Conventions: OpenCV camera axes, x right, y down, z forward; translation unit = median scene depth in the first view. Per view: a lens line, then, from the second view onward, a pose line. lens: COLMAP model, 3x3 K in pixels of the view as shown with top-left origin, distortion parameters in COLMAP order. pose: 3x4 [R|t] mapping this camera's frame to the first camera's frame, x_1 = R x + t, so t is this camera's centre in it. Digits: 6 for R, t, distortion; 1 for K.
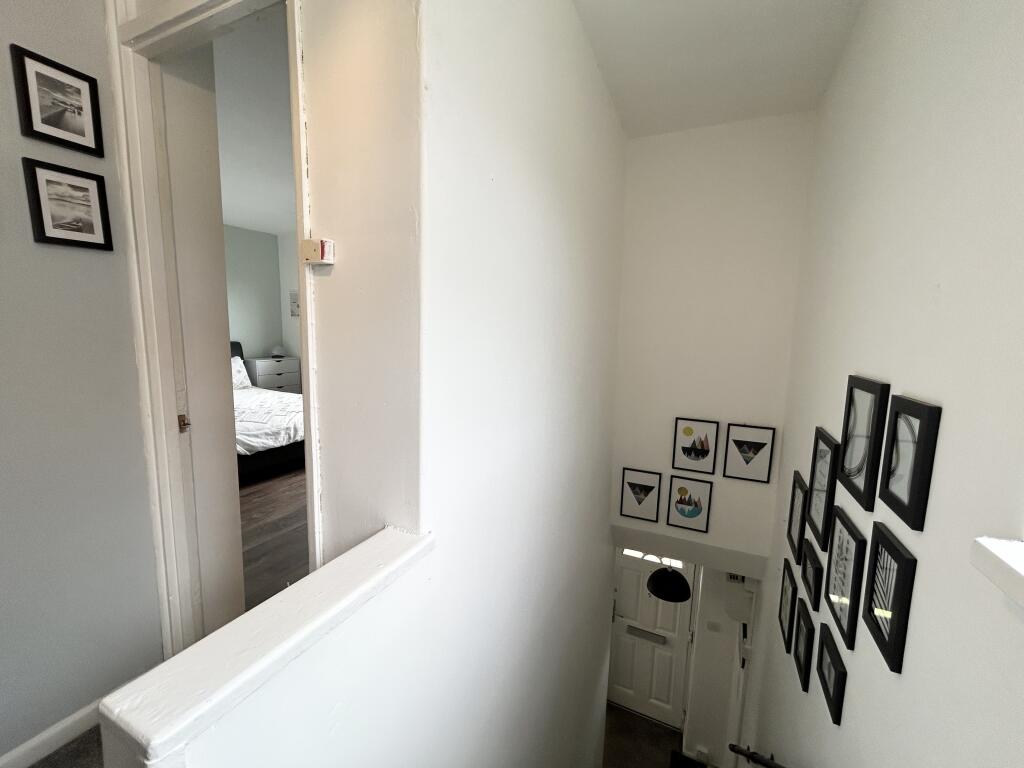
lens RADIAL K [[417.2, 0, 512.2], [0, 417.2, 382.3], [0, 0, 1]] dist [-0.001735, -0.000075]
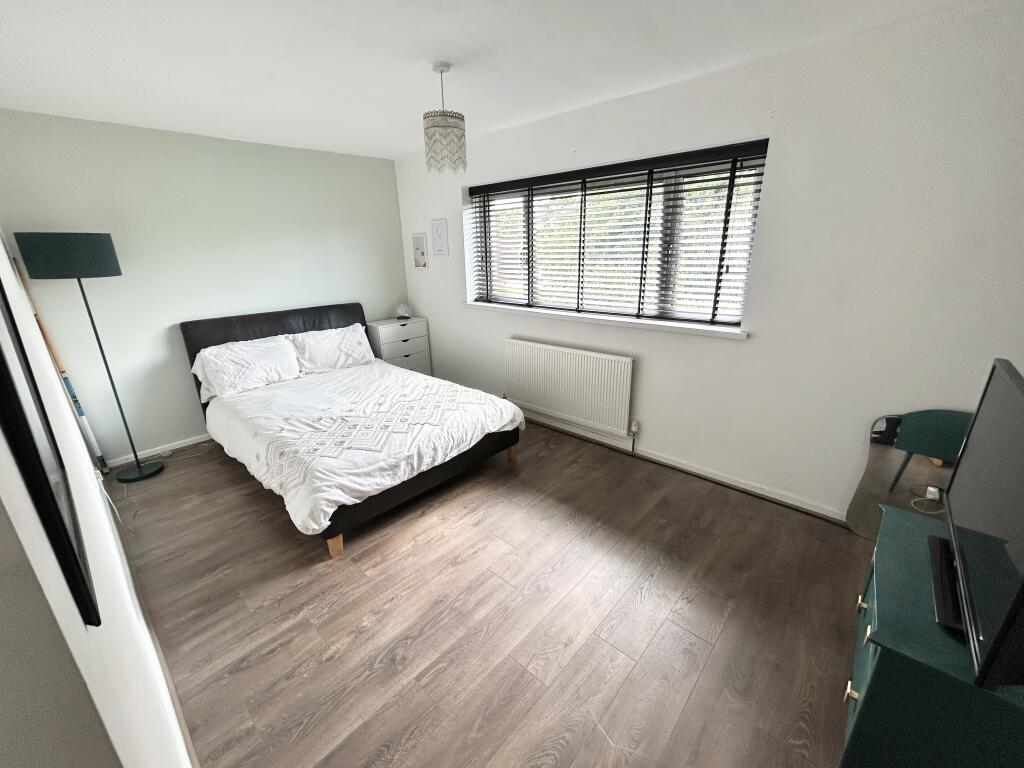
lens RADIAL K [[417.2, 0, 513.7], [0, 417.2, 385.6], [0, 0, 1]] dist [-0.001735, -0.000075]
pose [[0.959807, 0.053757, -0.275464, -0.183345], [-0.001915, 0.982717, 0.185106, -0.133659], [0.280654, -0.177139, 0.943321, 0.407321]]
